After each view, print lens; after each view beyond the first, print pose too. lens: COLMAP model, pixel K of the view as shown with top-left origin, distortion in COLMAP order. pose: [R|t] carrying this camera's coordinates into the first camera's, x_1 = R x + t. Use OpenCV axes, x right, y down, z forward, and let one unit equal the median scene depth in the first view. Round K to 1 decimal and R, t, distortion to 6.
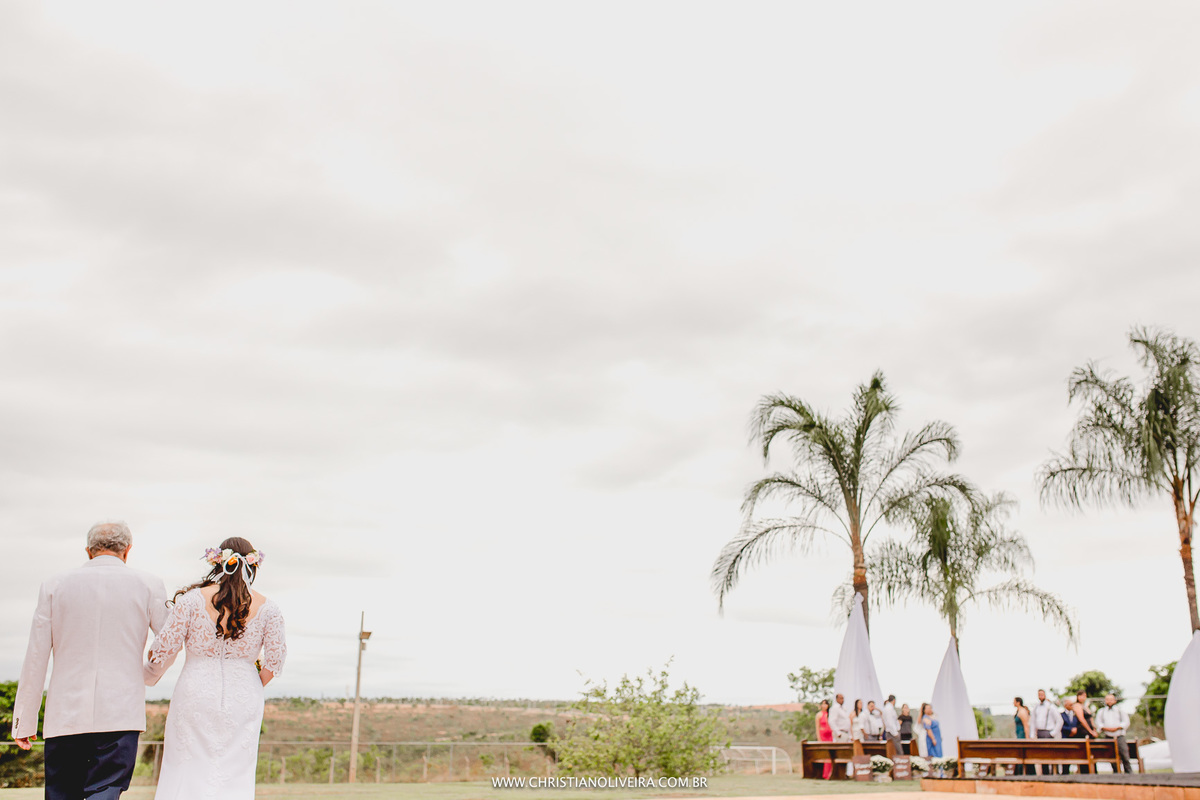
lens RADIAL K [[1148.7, 0, 600.0], [0, 1148.7, 400.0], [0, 0, 1]] dist [-0.046619, 0.019349]
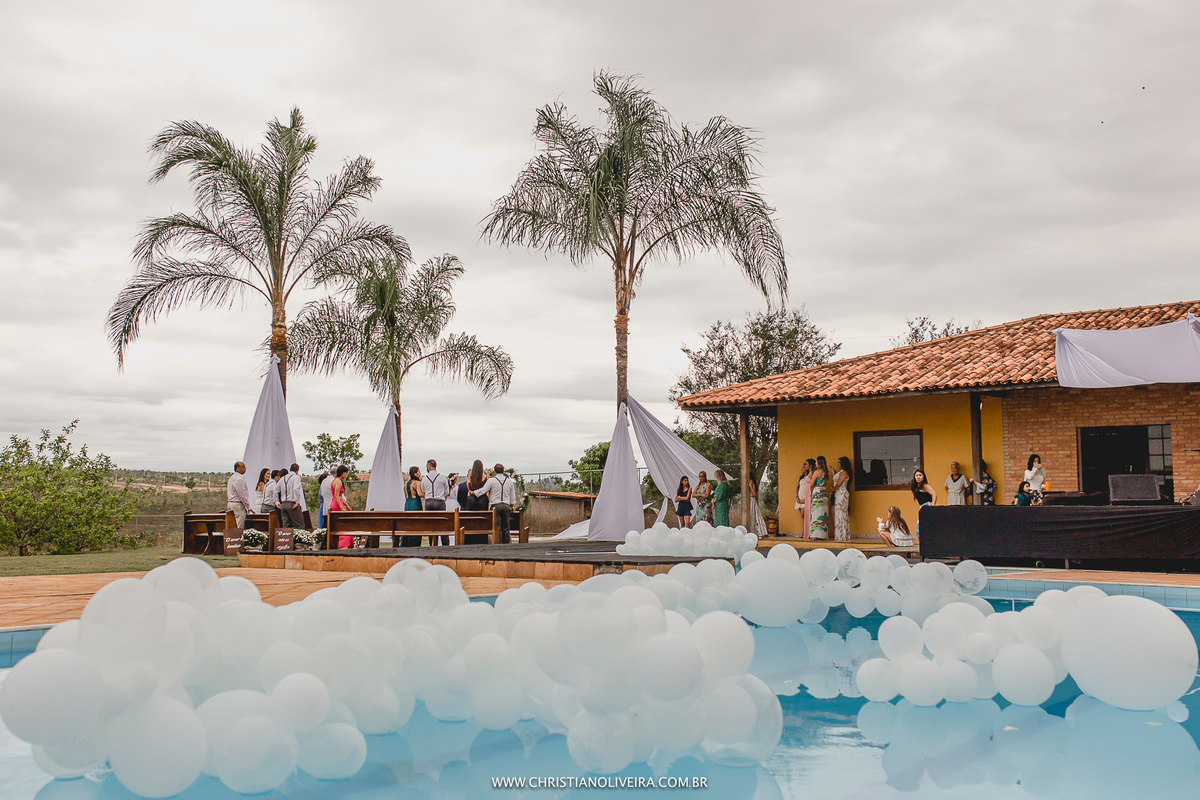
lens RADIAL K [[1210.7, 0, 602.8], [0, 1210.7, 395.6], [0, 0, 1]] dist [-0.022046, 0.014246]
pose [[0.950909, 0.016372, 0.309039, 0.177132], [-0.075990, 0.980379, 0.181883, 0.007495], [-0.299997, -0.196438, 0.933495, 0.024755]]
